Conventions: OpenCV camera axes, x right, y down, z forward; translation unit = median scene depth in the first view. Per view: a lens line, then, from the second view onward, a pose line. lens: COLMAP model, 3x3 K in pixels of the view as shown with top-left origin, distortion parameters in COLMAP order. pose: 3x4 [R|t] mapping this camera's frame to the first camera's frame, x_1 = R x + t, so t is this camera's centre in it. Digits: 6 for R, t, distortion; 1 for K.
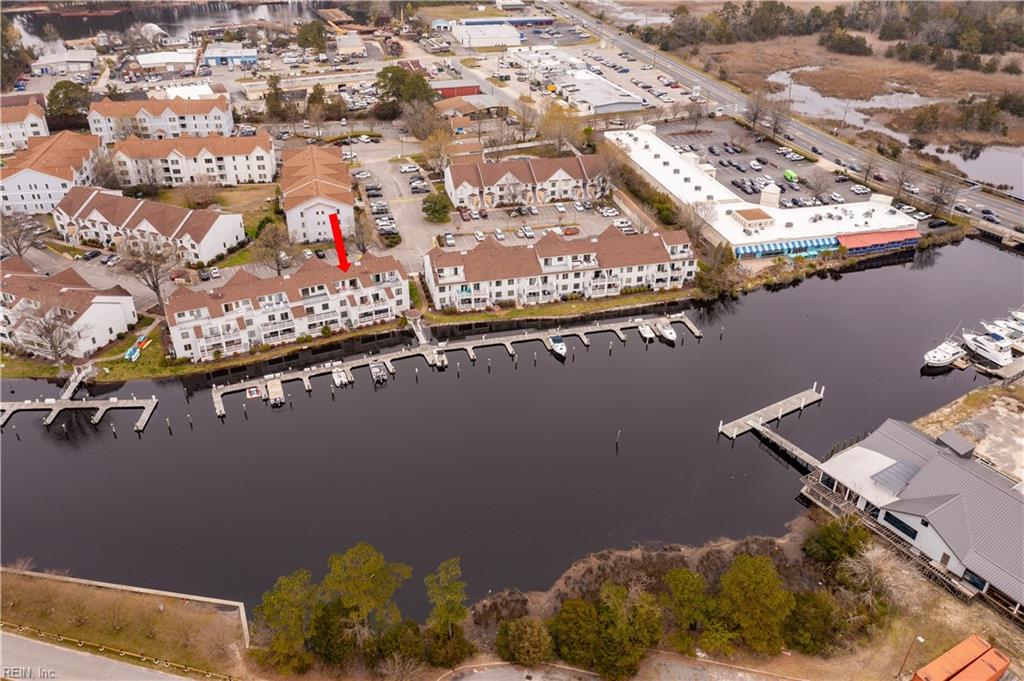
lens RADIAL K [[812.7, 0, 515.7], [0, 812.7, 338.5], [0, 0, 1]] dist [0.001195, 0.015849]
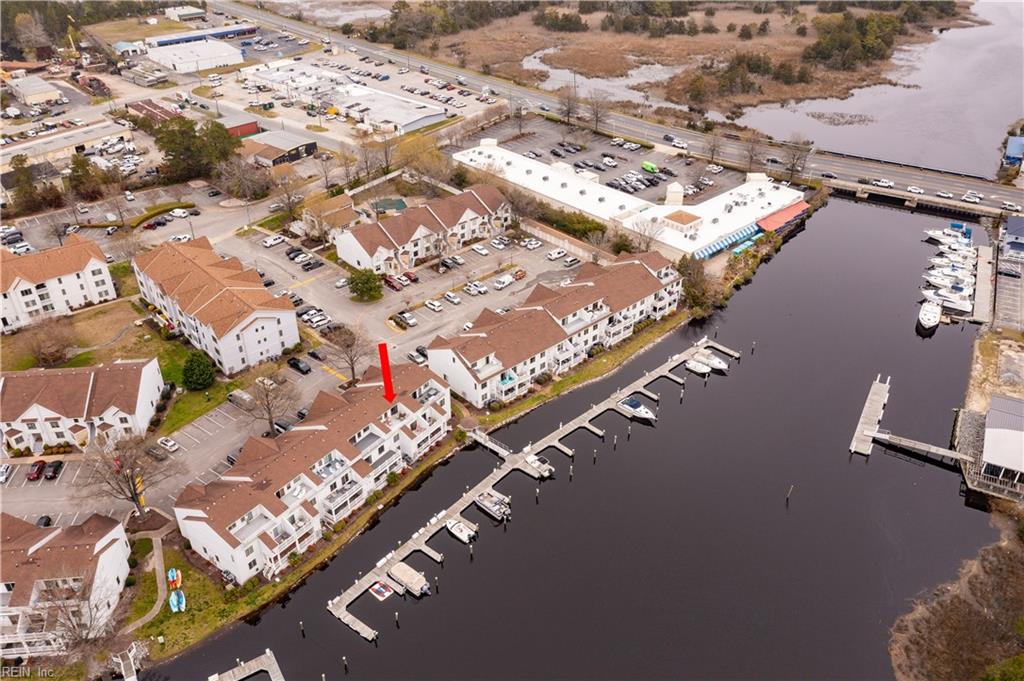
lens RADIAL K [[812.7, 0, 515.7], [0, 812.7, 338.5], [0, 0, 1]] dist [0.001195, 0.015849]
pose [[0.880058, -0.264577, 0.394331, -0.373746], [0.252066, 0.964034, 0.084265, -0.165910], [-0.402443, 0.025239, 0.915097, 0.185246]]
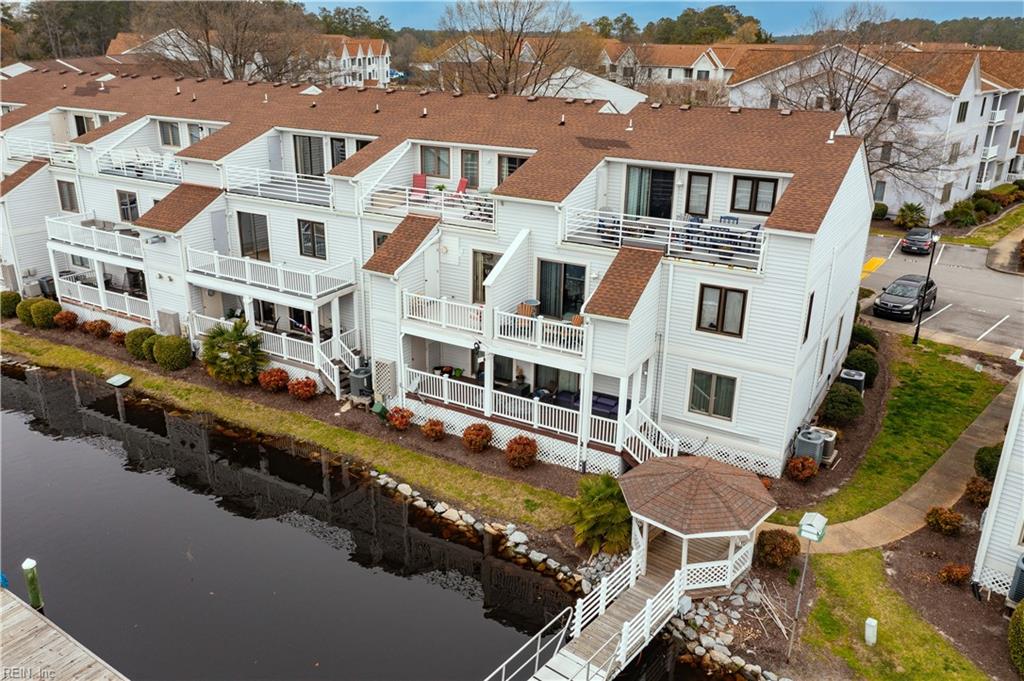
lens RADIAL K [[812.7, 0, 515.7], [0, 812.7, 338.5], [0, 0, 1]] dist [0.001195, 0.015849]
pose [[0.543581, 0.282475, -0.790397, -0.051800], [-0.437858, 0.898820, 0.020095, -0.039175], [0.716101, 0.335158, 0.612265, 0.853845]]
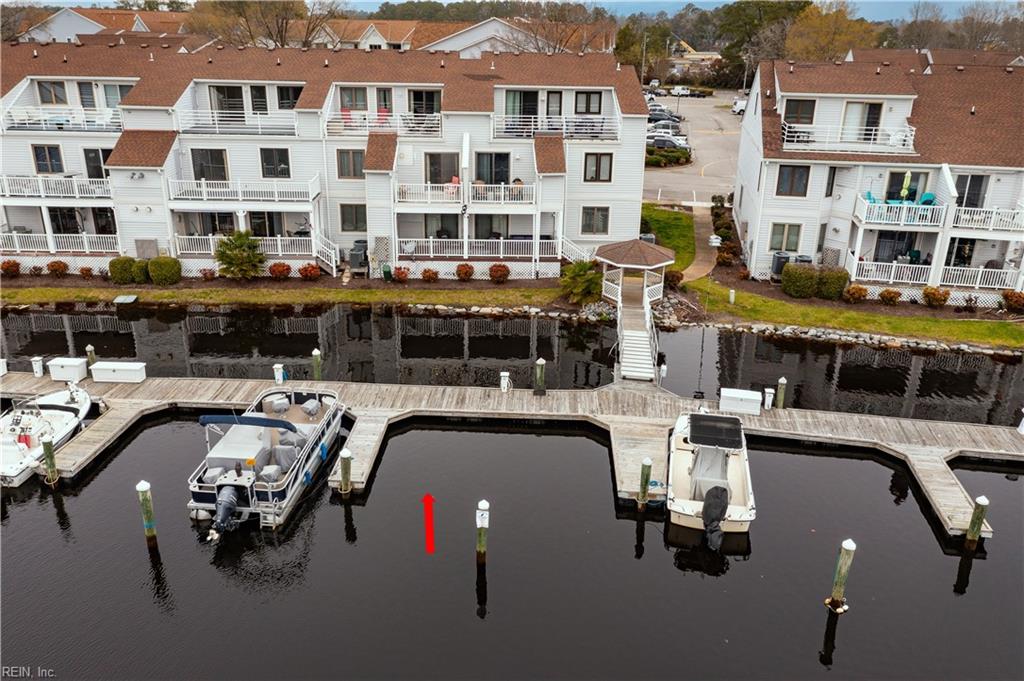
lens RADIAL K [[812.7, 0, 515.7], [0, 812.7, 338.5], [0, 0, 1]] dist [0.001195, 0.015849]
pose [[0.904636, 0.154099, -0.397351, -0.062358], [-0.222618, 0.965896, -0.132237, 0.024384], [0.363422, 0.208084, 0.908089, 0.755076]]
